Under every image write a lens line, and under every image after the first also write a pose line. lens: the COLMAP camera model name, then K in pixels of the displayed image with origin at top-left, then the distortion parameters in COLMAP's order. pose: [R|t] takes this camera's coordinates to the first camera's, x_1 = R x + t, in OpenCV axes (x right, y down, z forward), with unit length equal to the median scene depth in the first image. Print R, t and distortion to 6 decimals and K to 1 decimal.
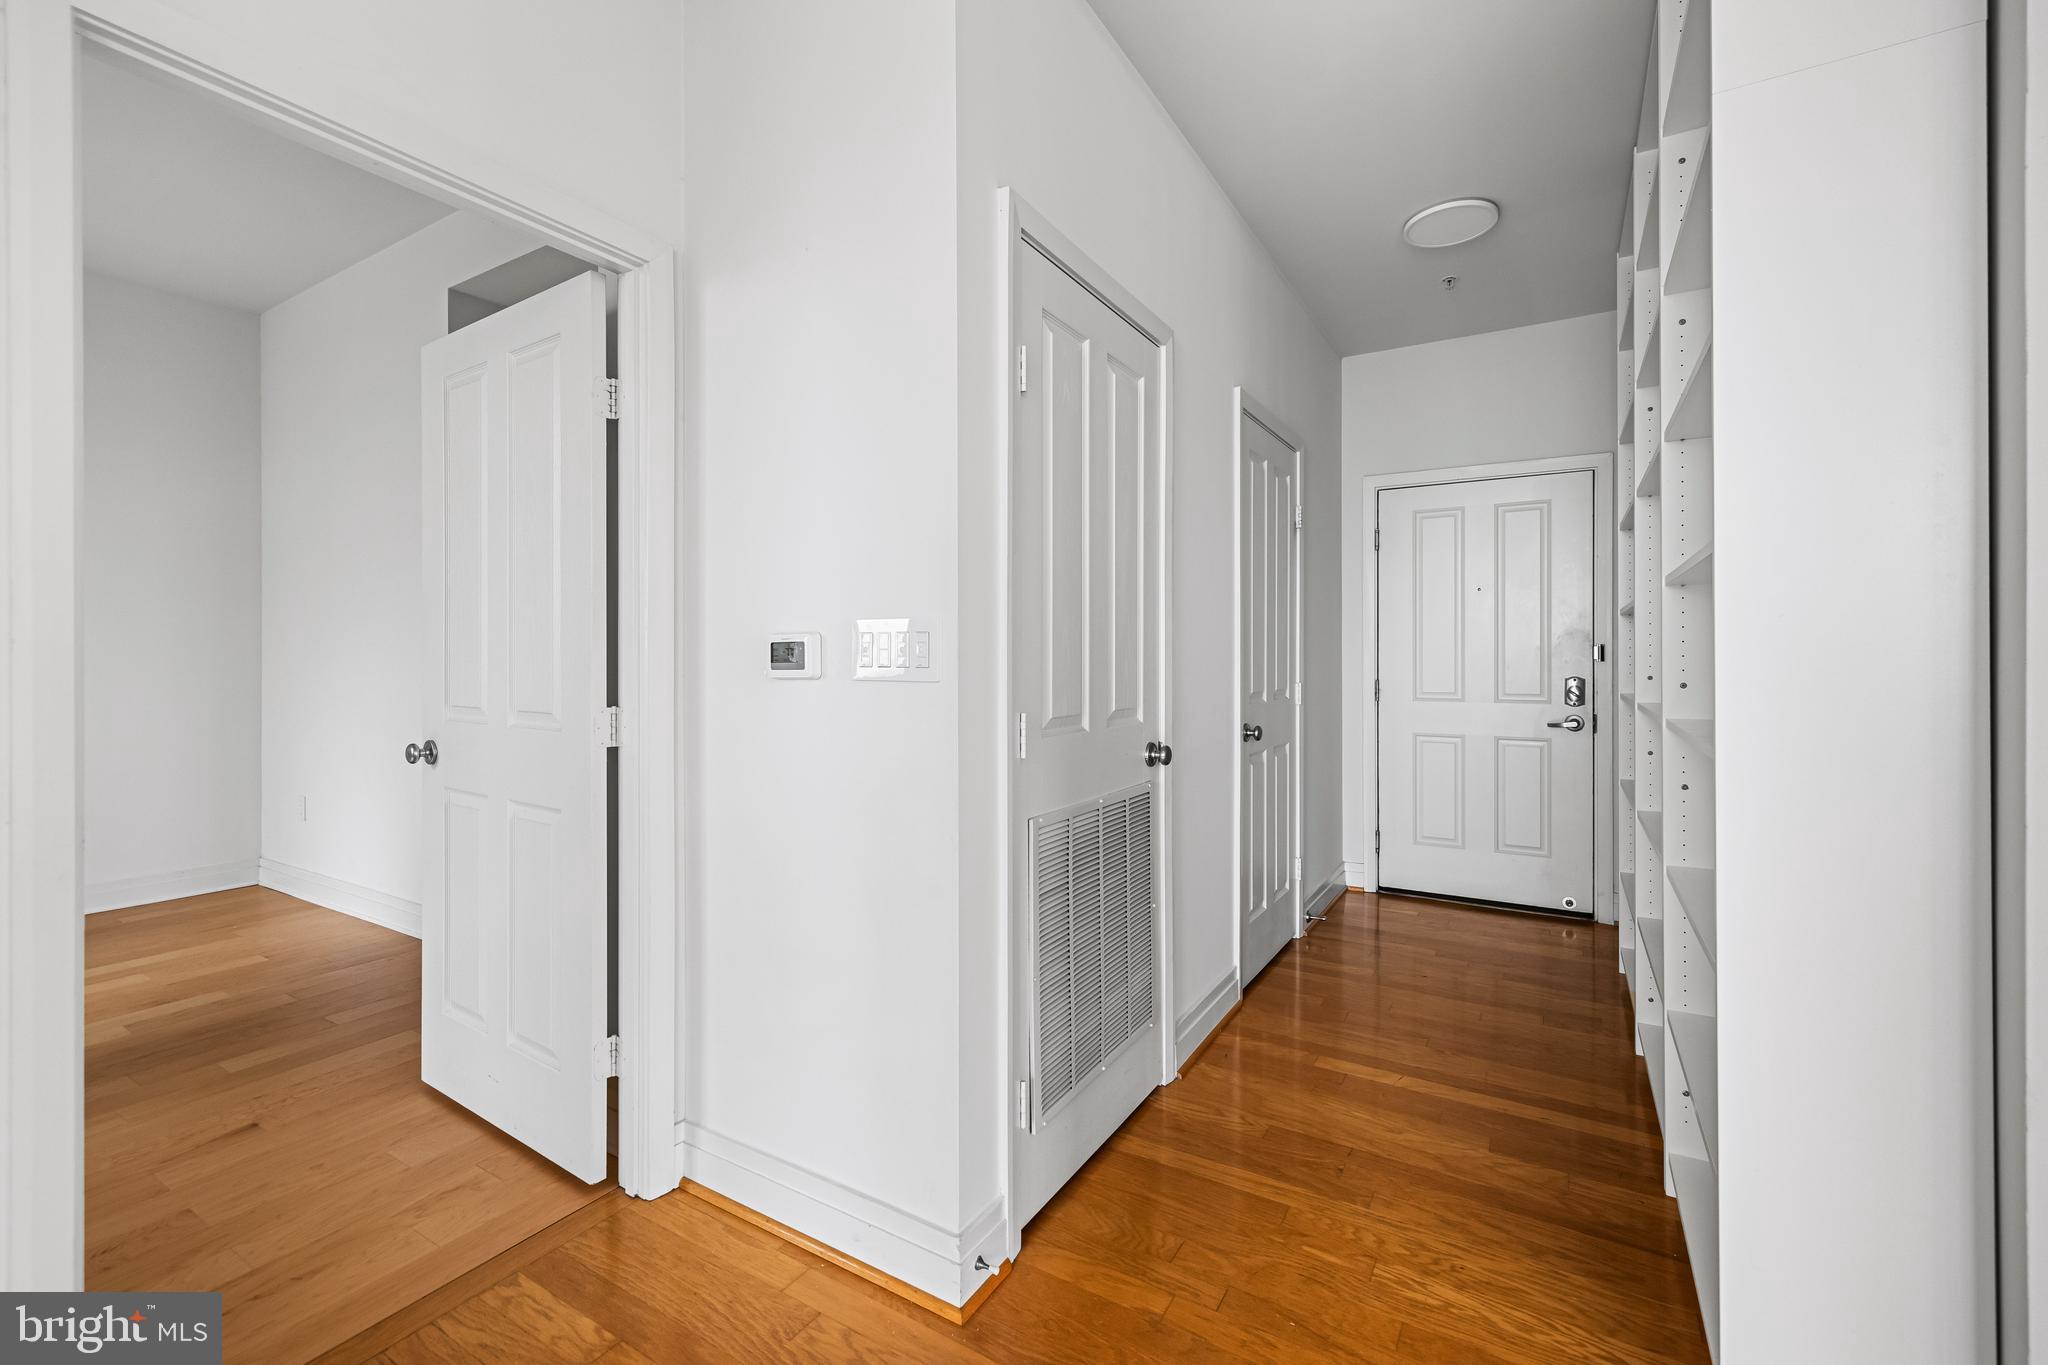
lens RADIAL K [[869.8, 0, 1010.5], [0, 869.8, 664.9], [0, 0, 1]] dist [0.002688, 0.000157]
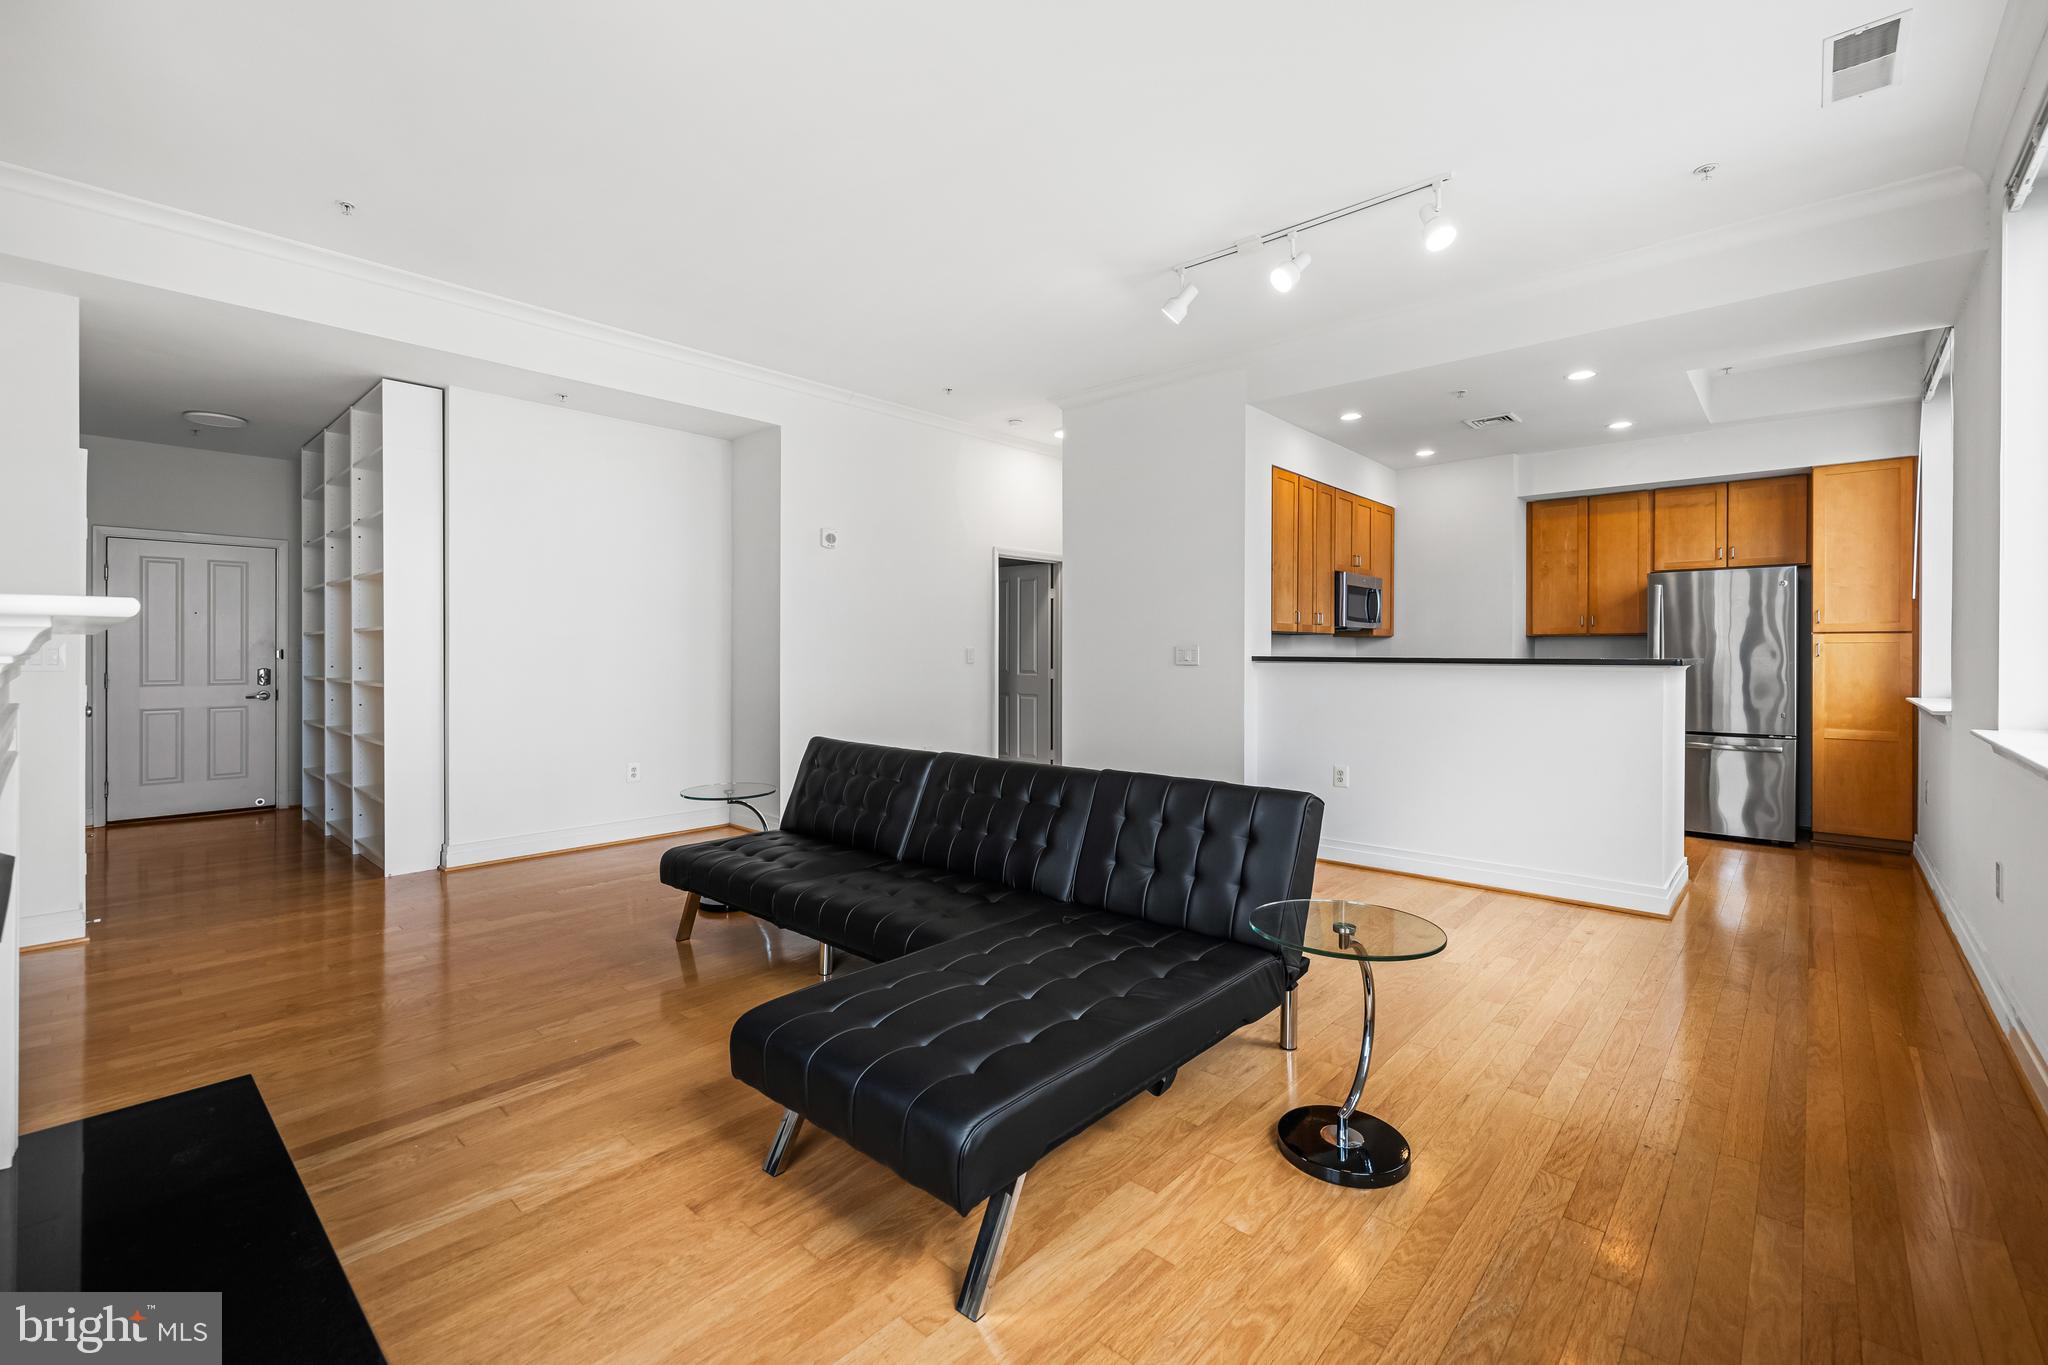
lens RADIAL K [[875.1, 0, 1016.7], [0, 875.1, 655.6], [0, 0, 1]] dist [0.000619, 0.000568]
pose [[0.178384, -0.001413, 0.983960, -1.153319], [0.005288, 0.999986, 0.000477, -0.005278], [-0.983947, 0.005118, 0.178389, -1.123765]]
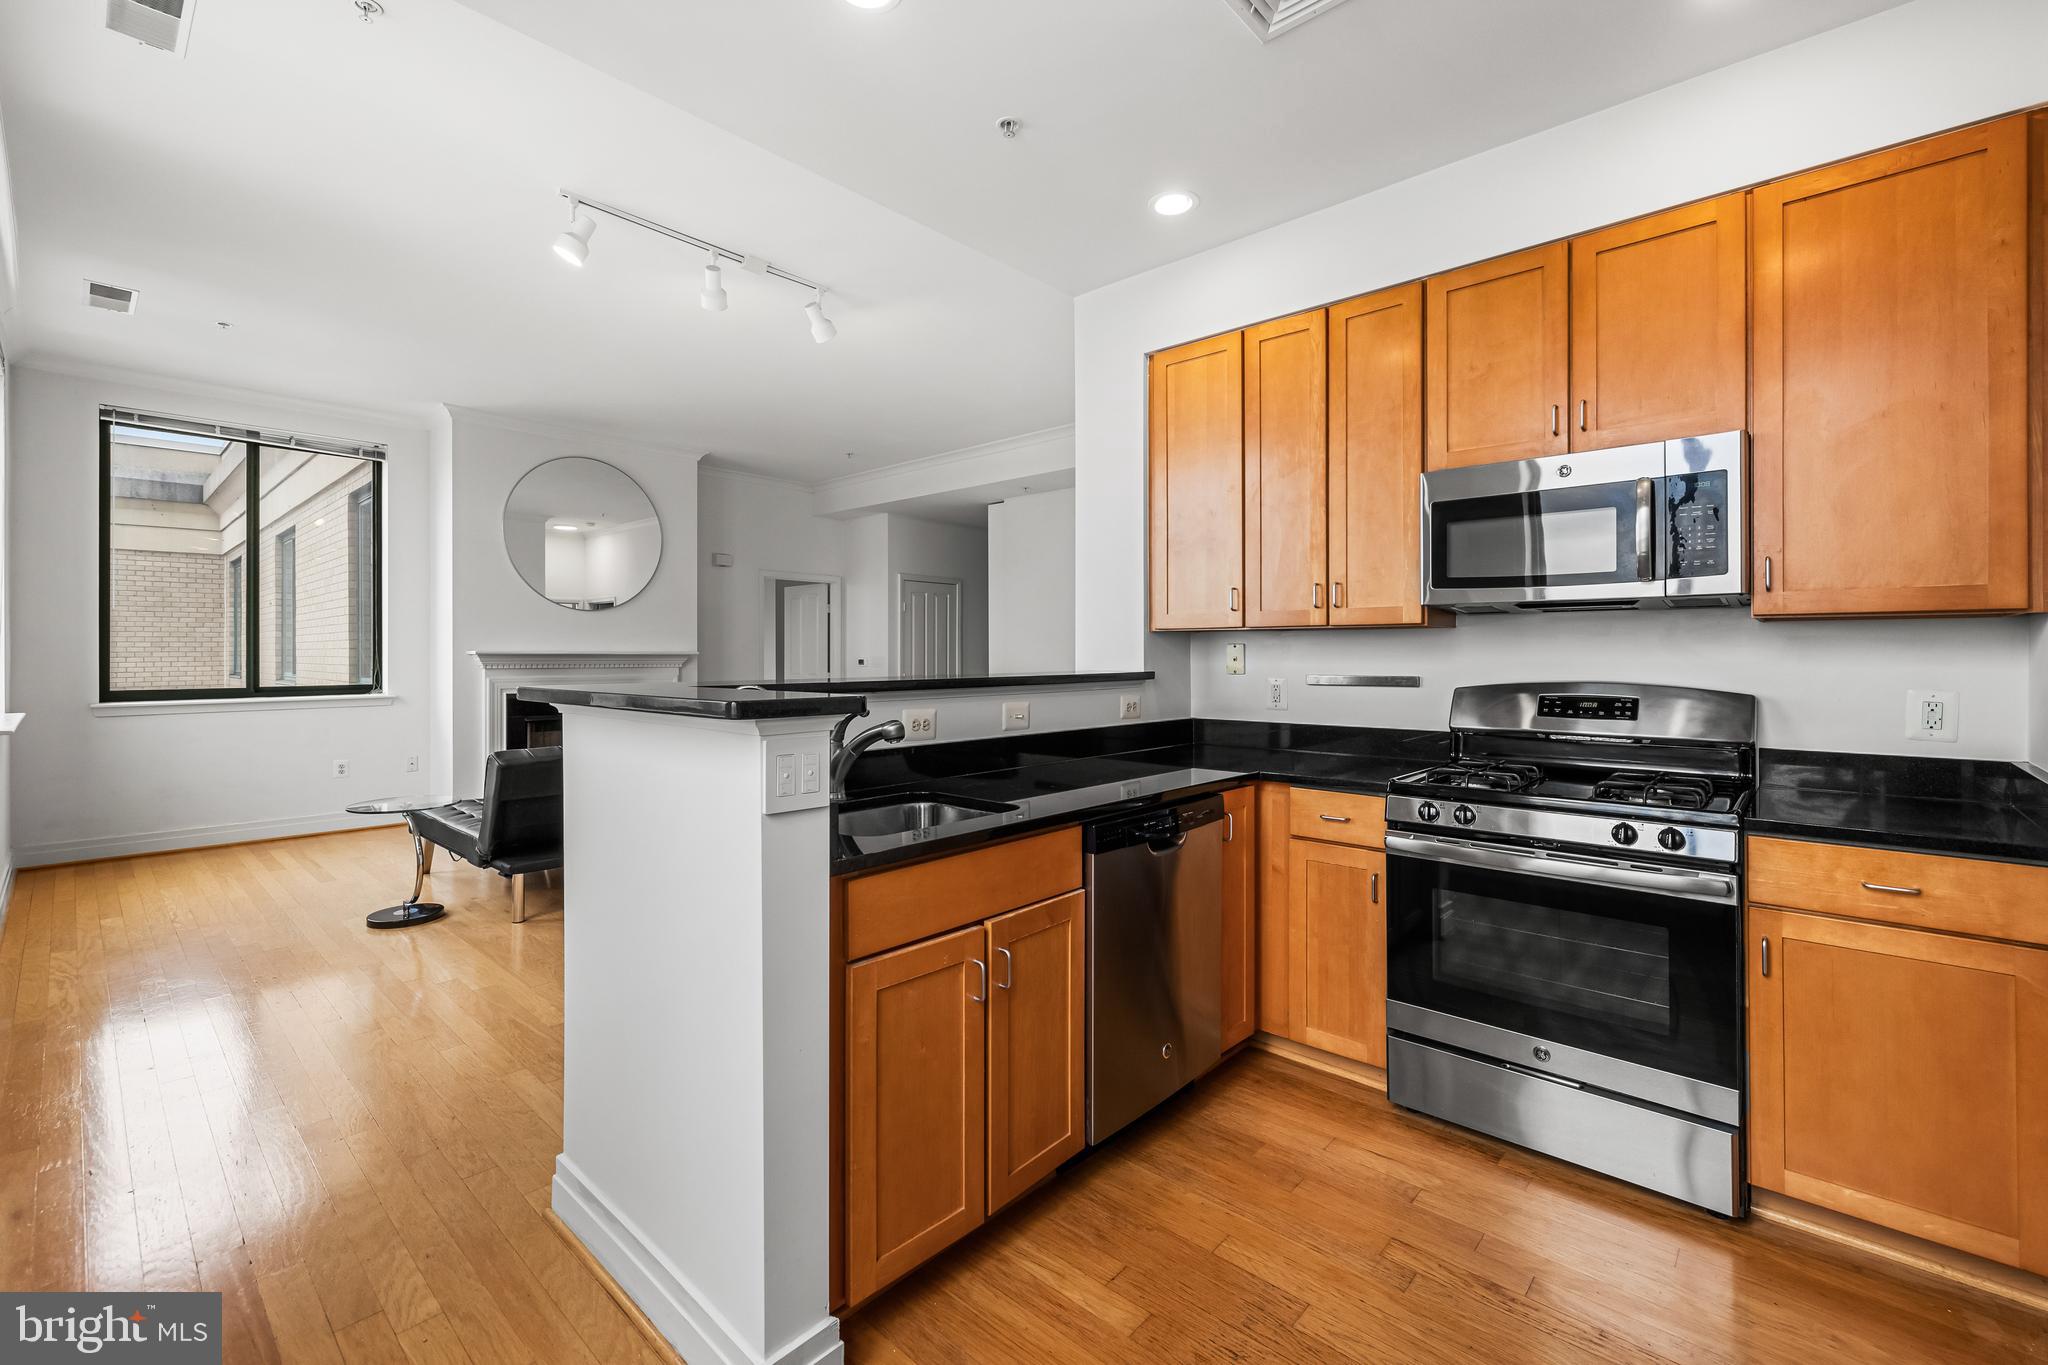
lens RADIAL K [[875.1, 0, 1016.7], [0, 875.1, 655.6], [0, 0, 1]] dist [0.000619, 0.000568]
pose [[0.982323, 0.001779, -0.187188, 1.083557], [-0.002940, 0.999978, -0.005923, -0.013901], [0.187173, 0.006369, 0.982306, -2.631574]]
